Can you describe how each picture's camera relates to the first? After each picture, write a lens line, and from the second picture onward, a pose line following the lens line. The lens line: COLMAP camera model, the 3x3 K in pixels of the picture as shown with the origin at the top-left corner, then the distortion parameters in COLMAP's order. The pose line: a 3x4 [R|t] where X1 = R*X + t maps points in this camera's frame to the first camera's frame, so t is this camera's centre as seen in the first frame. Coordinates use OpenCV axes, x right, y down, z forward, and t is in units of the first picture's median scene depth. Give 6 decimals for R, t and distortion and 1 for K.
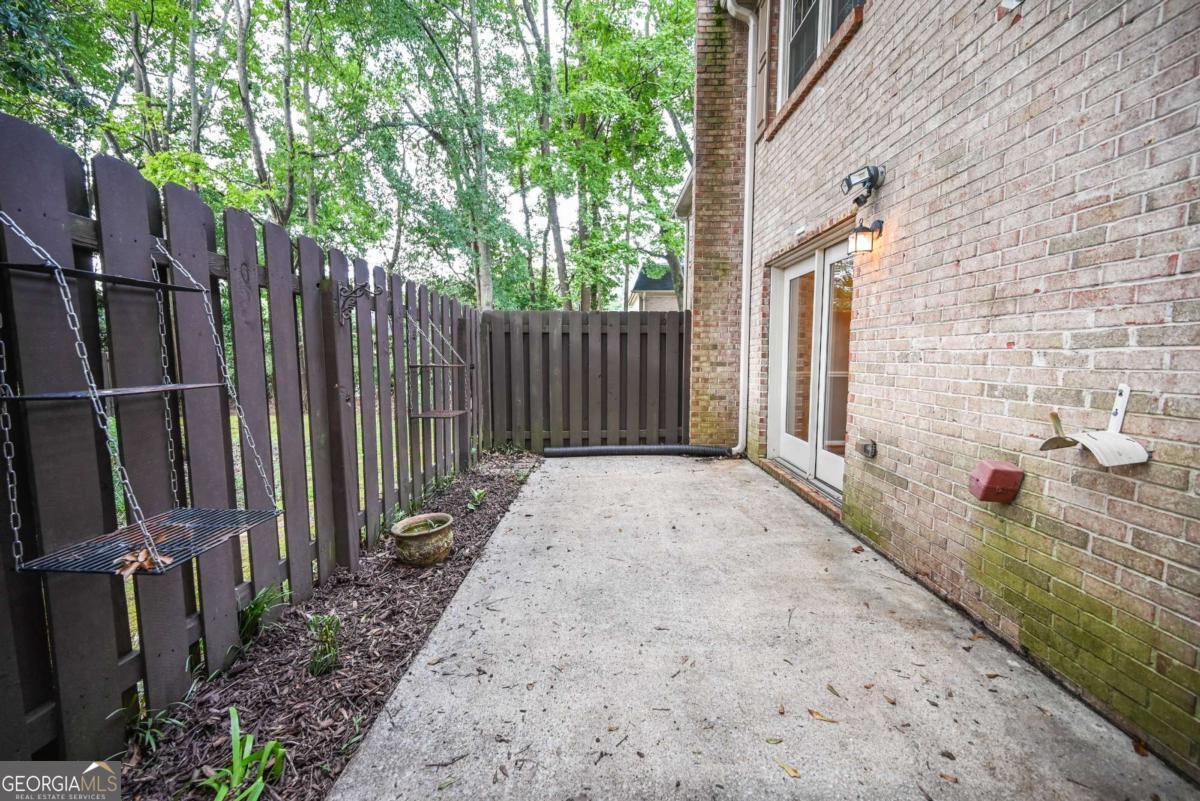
lens RADIAL K [[476.4, 0, 595.0], [0, 476.4, 403.8], [0, 0, 1]] dist [-0.000327, 0.000461]
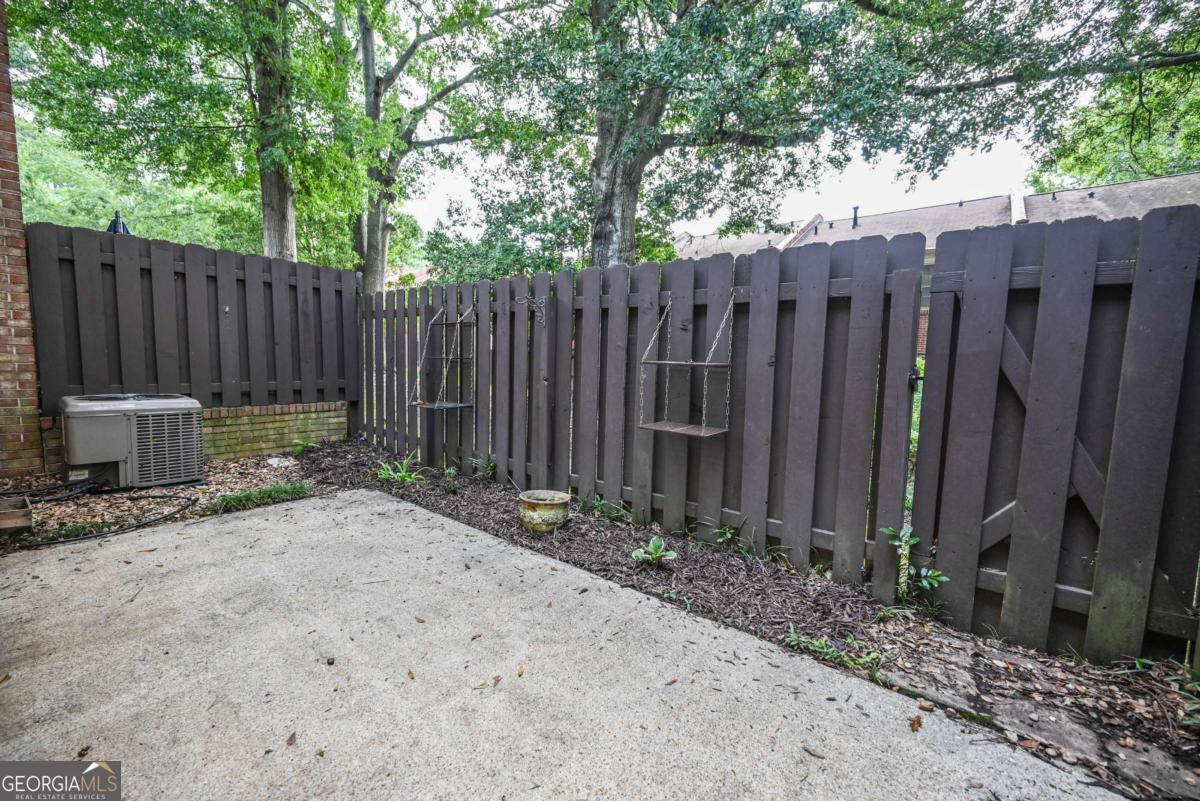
lens RADIAL K [[476.4, 0, 595.2], [0, 476.4, 401.1], [0, 0, 1]] dist [-0.000327, 0.000461]
pose [[-0.608387, 0.054789, -0.791747, 0.482836], [-0.108297, 0.982552, 0.151209, -0.166090], [0.786217, 0.177738, -0.591838, 1.851126]]
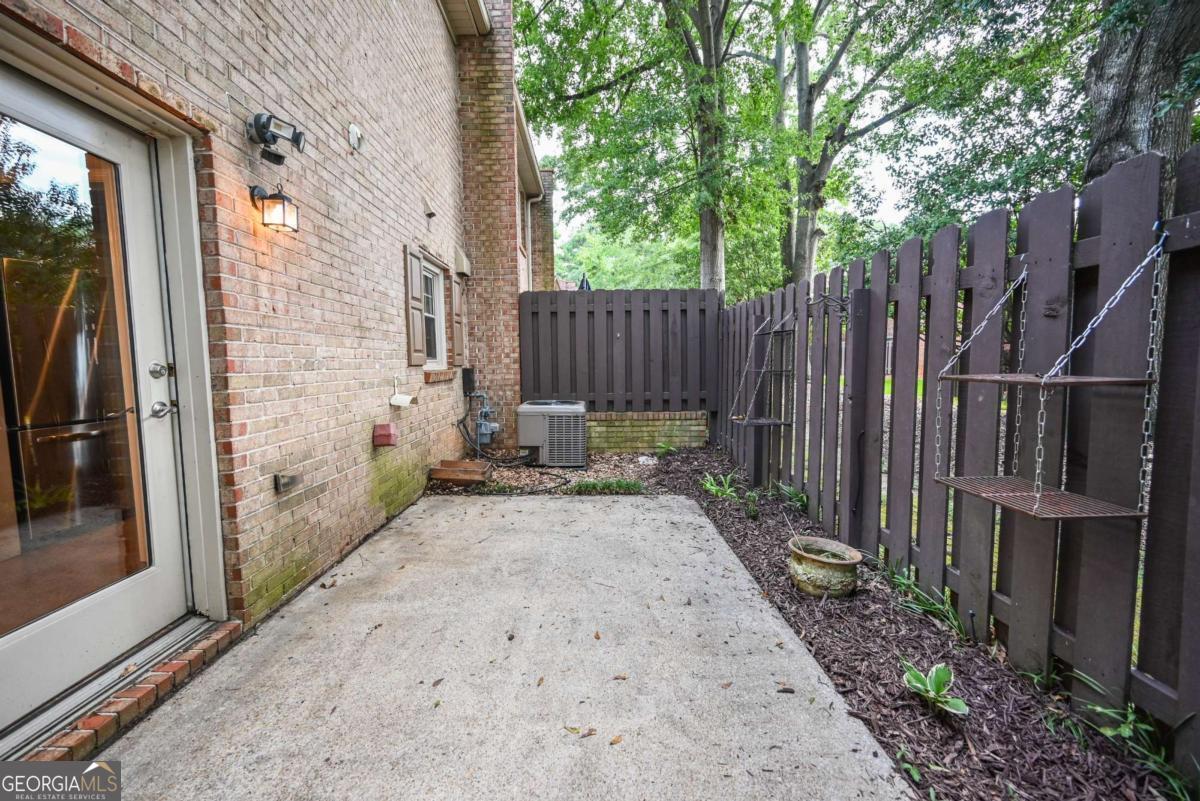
lens RADIAL K [[476.4, 0, 592.8], [0, 476.4, 398.0], [0, 0, 1]] dist [-0.000327, 0.000461]
pose [[-0.999674, 0.012752, -0.022136, 0.085621], [0.008617, 0.984043, 0.177724, -0.195081], [0.024049, 0.177475, -0.983831, 1.936850]]
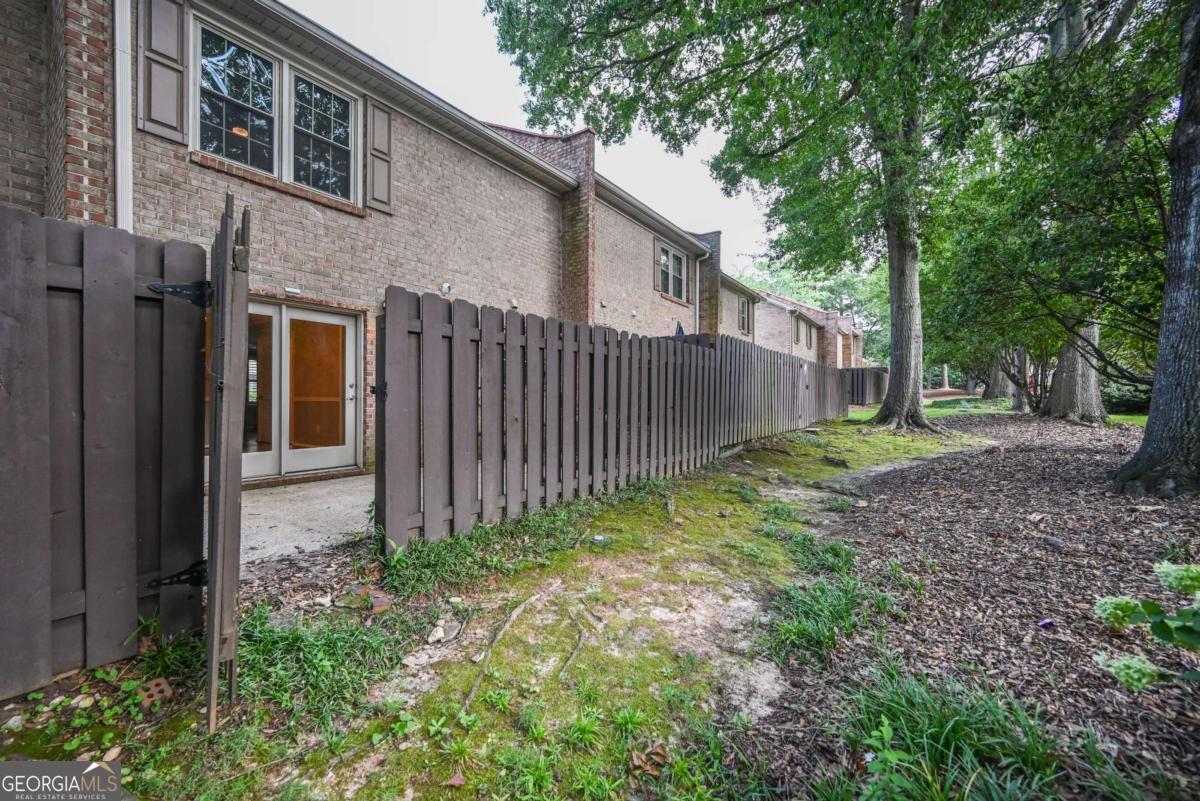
lens RADIAL K [[476.4, 0, 597.4], [0, 476.4, 401.8], [0, 0, 1]] dist [-0.000327, 0.000461]
pose [[-0.818970, -0.011367, 0.573723, -1.592454], [0.051715, 0.994273, 0.093522, -0.189625], [-0.571501, 0.106262, -0.813693, 2.425569]]
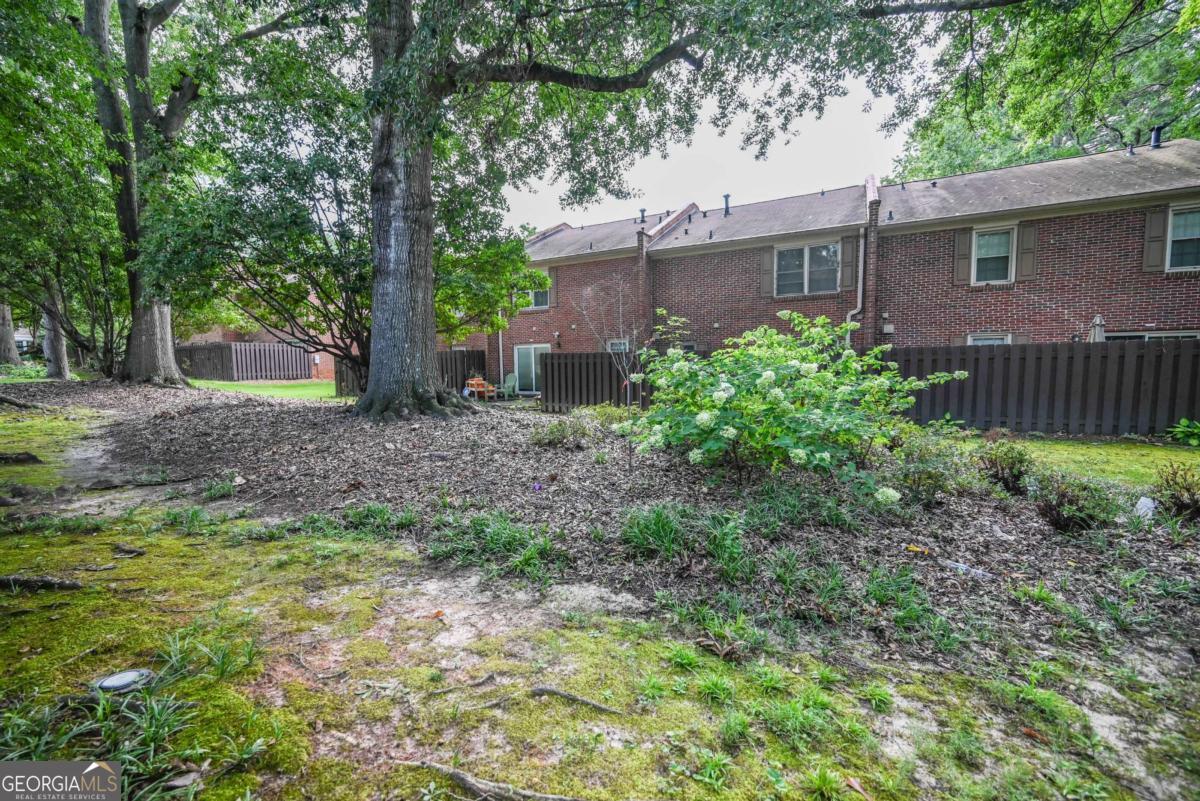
lens RADIAL K [[476.4, 0, 595.0], [0, 476.4, 396.4], [0, 0, 1]] dist [-0.000327, 0.000461]
pose [[-0.461126, 0.064587, -0.884981, -0.493153], [-0.079385, 0.990345, 0.113641, -0.088752], [0.883776, 0.122657, -0.451547, 1.992602]]
